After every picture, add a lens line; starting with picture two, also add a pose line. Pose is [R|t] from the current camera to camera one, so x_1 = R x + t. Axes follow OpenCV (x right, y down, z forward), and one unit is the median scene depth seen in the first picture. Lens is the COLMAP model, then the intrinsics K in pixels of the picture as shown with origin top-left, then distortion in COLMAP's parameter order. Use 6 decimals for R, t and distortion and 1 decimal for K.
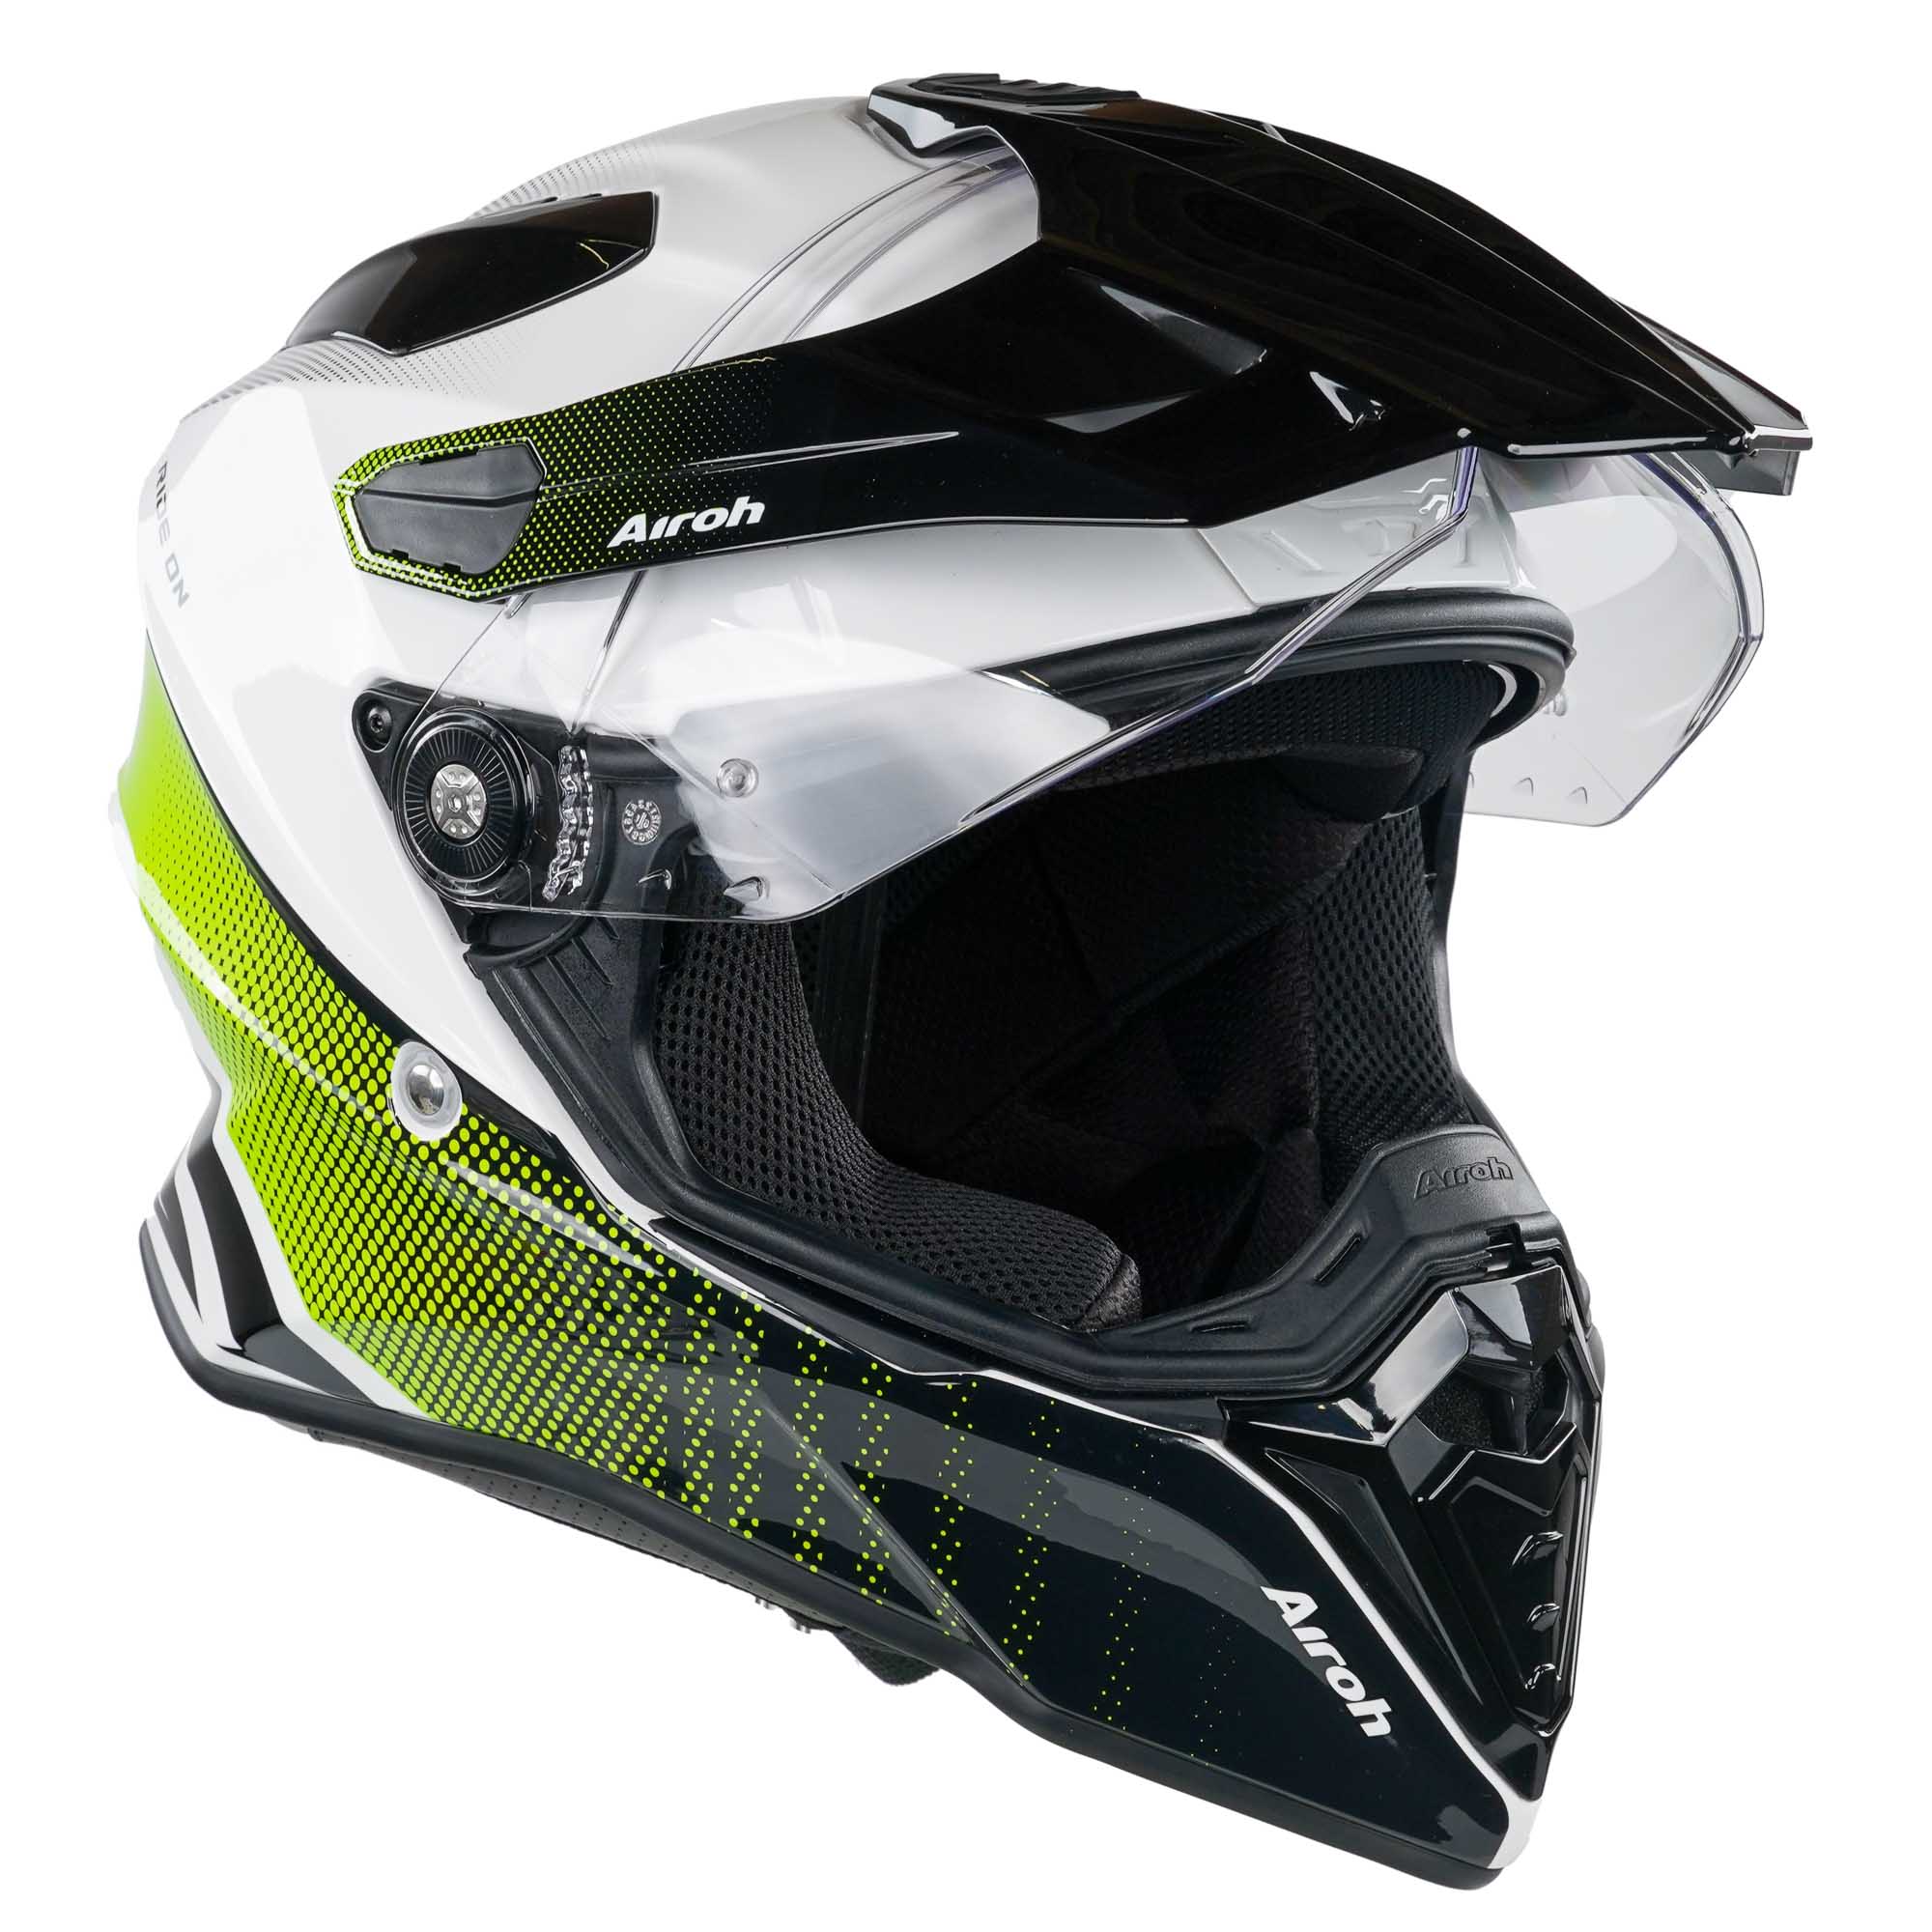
lens RADIAL K [[6941.7, 0, 966.0], [0, 6941.7, 966.0], [0, 0, 1]] dist [-0.029271, -1.393463]
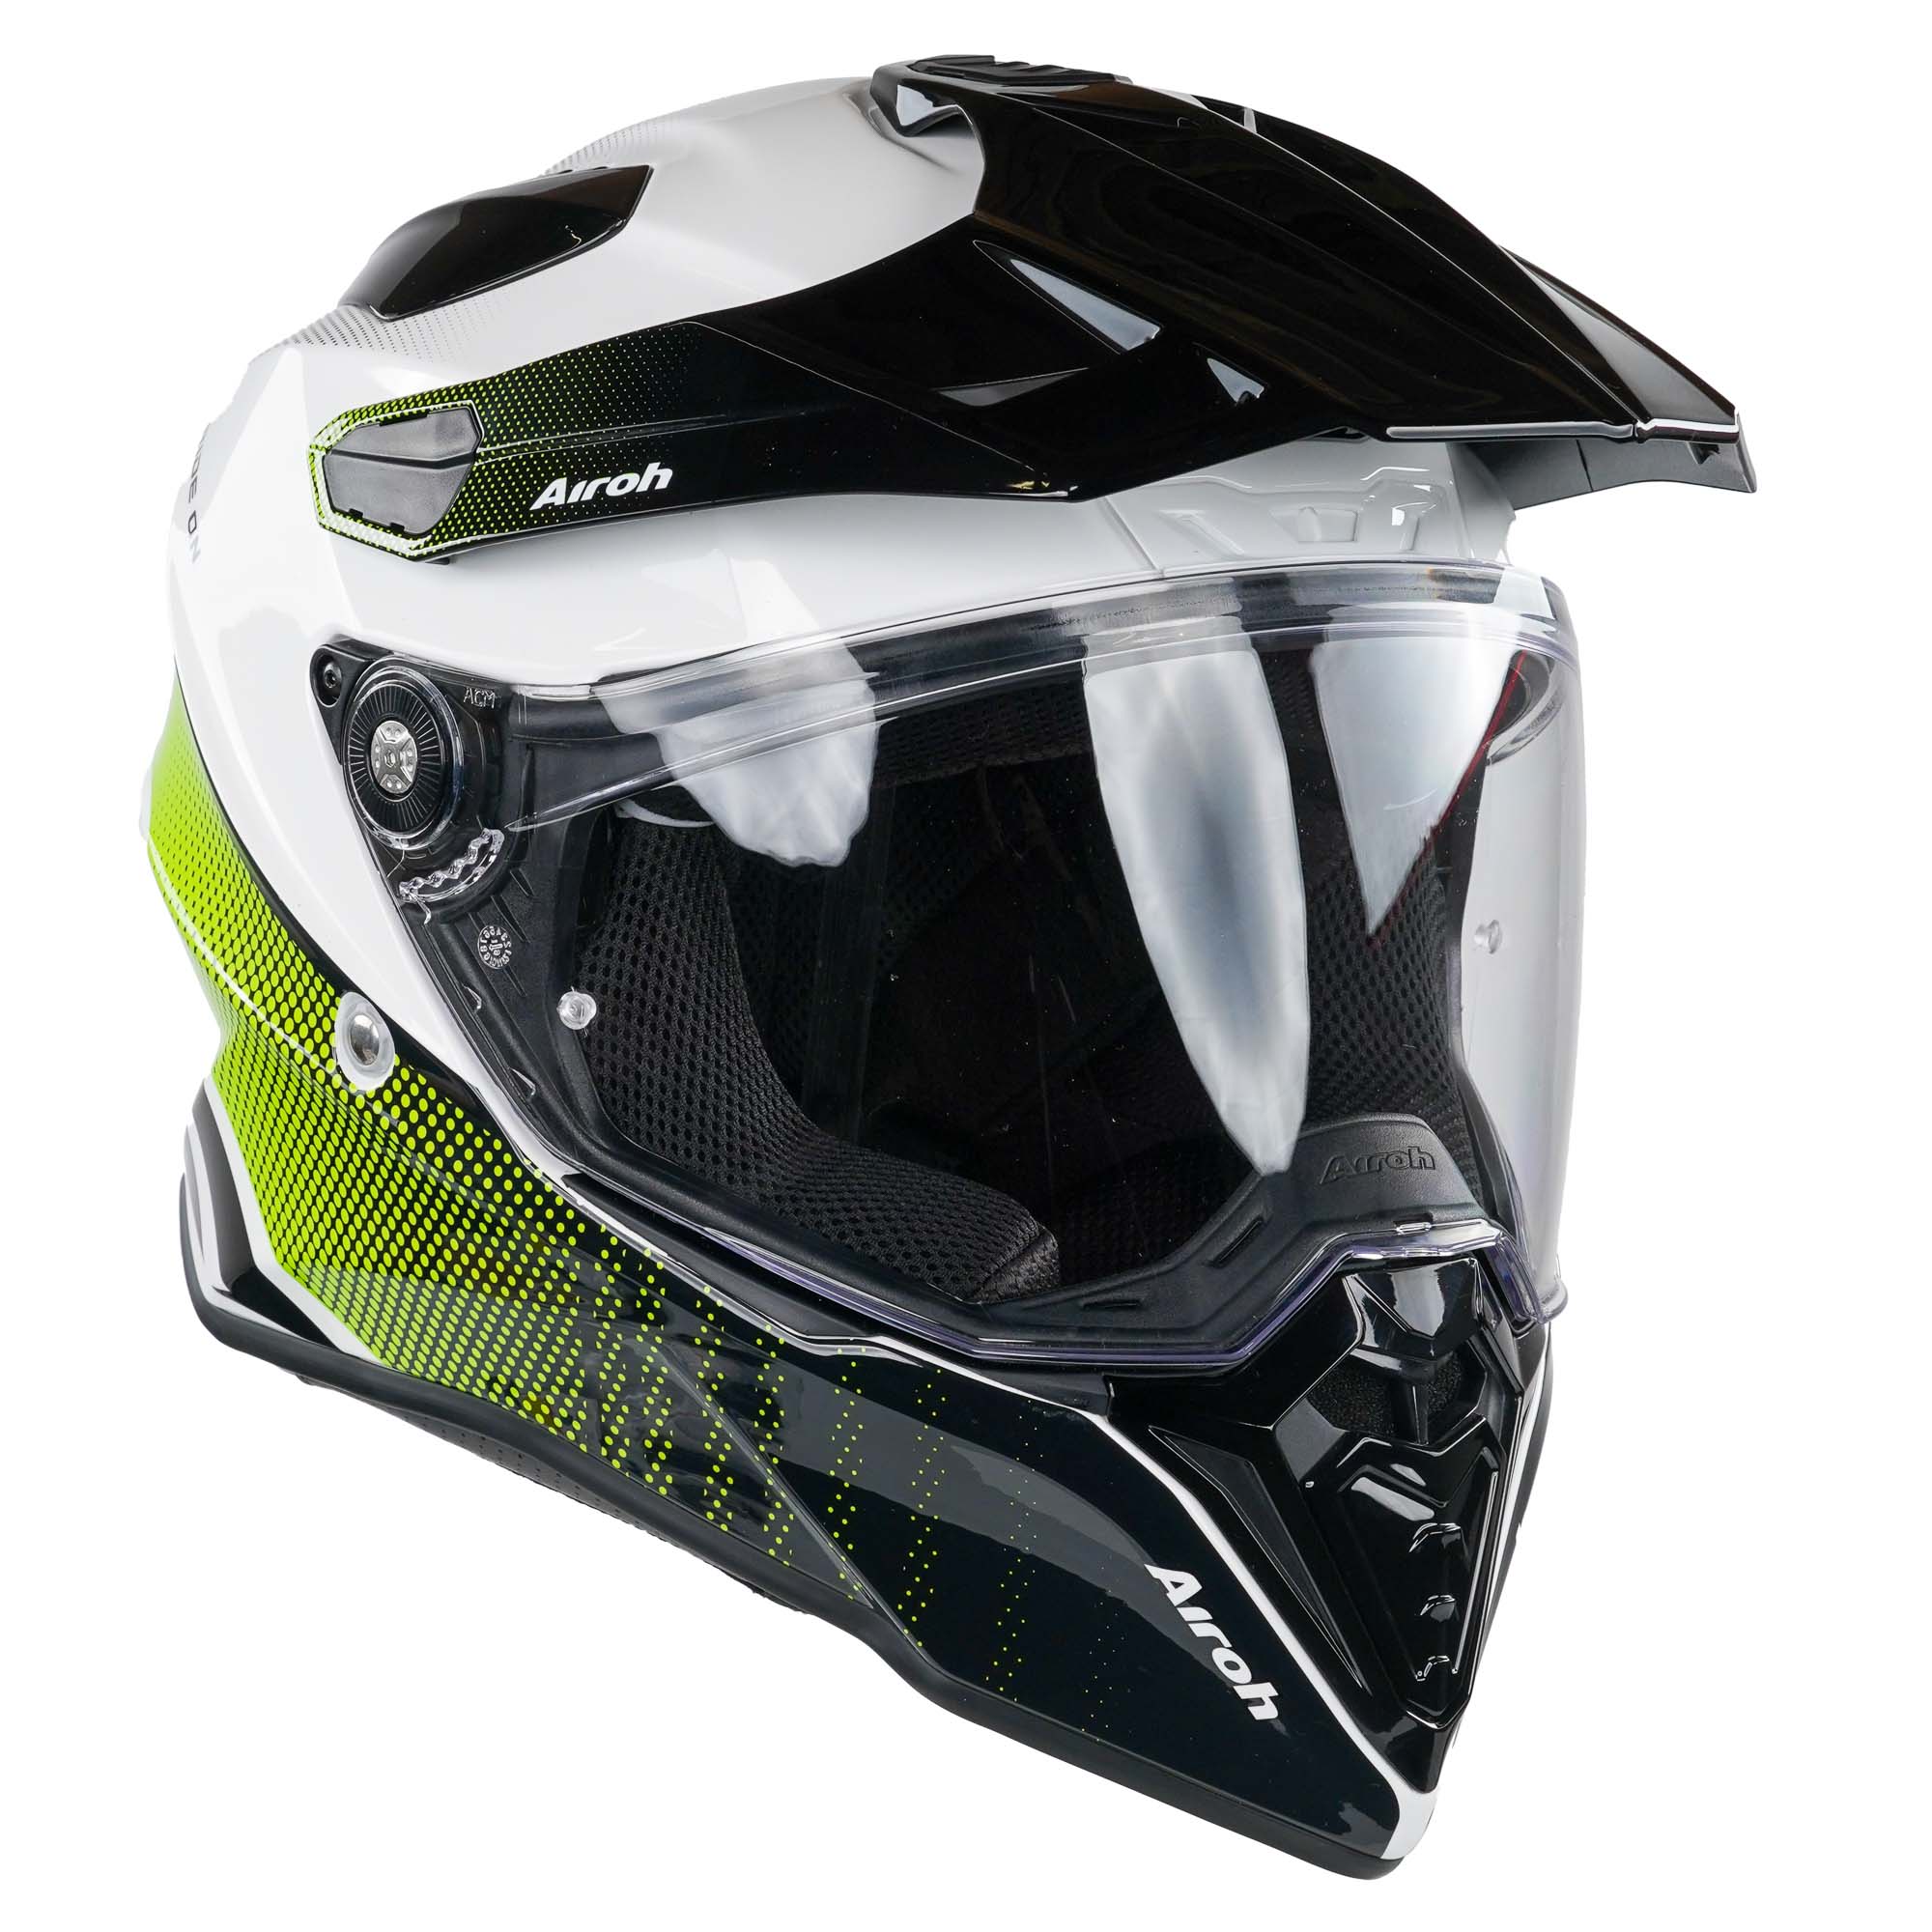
lens RADIAL K [[6941.7, 0, 966.0], [0, 6941.7, 966.0], [0, 0, 1]] dist [-0.029271, -1.393463]
pose [[0.990803, 0.034913, -0.130727, 0.143498], [-0.035548, 0.999365, -0.002527, 0.006507], [0.130556, 0.007151, 0.991415, 0.002309]]
